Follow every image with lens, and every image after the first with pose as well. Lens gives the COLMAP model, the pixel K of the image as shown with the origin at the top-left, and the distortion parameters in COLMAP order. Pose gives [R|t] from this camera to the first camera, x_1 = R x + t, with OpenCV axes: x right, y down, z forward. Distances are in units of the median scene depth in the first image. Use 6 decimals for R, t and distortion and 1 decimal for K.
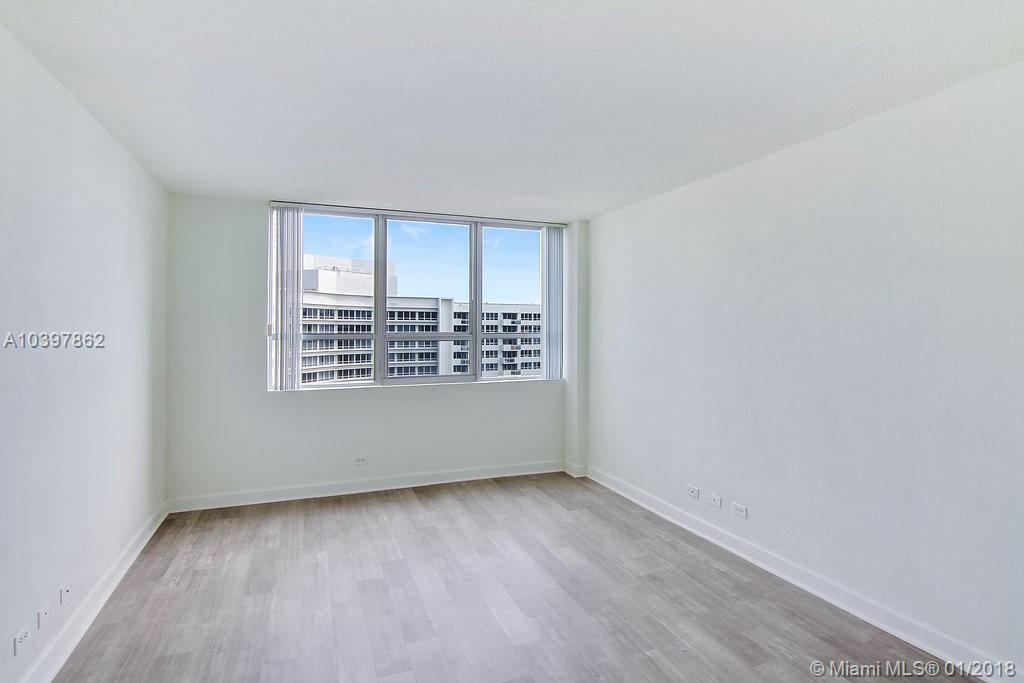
lens RADIAL K [[487.7, 0, 519.3], [0, 487.7, 319.6], [0, 0, 1]] dist [-0.034186, 0.006371]
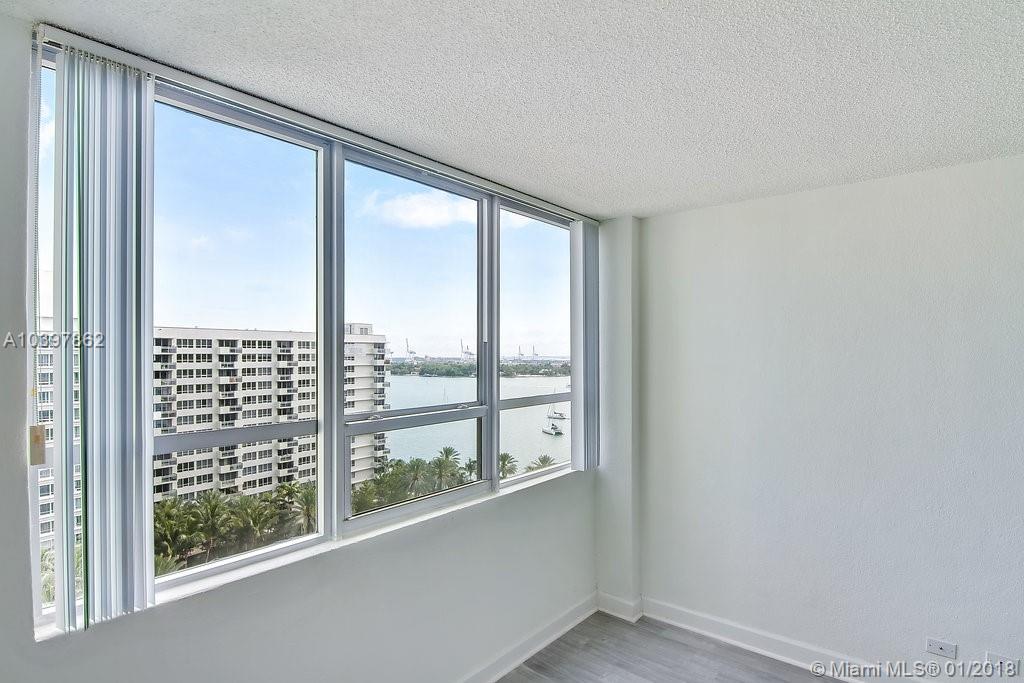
lens RADIAL K [[487.7, 0, 456.6], [0, 487.7, 350.9], [0, 0, 1]] dist [-0.034186, 0.006371]
pose [[0.895104, -0.005548, 0.445822, -0.238349], [0.000230, 0.999928, 0.011981, -0.023716], [-0.445856, -0.010622, 0.895041, 0.351361]]
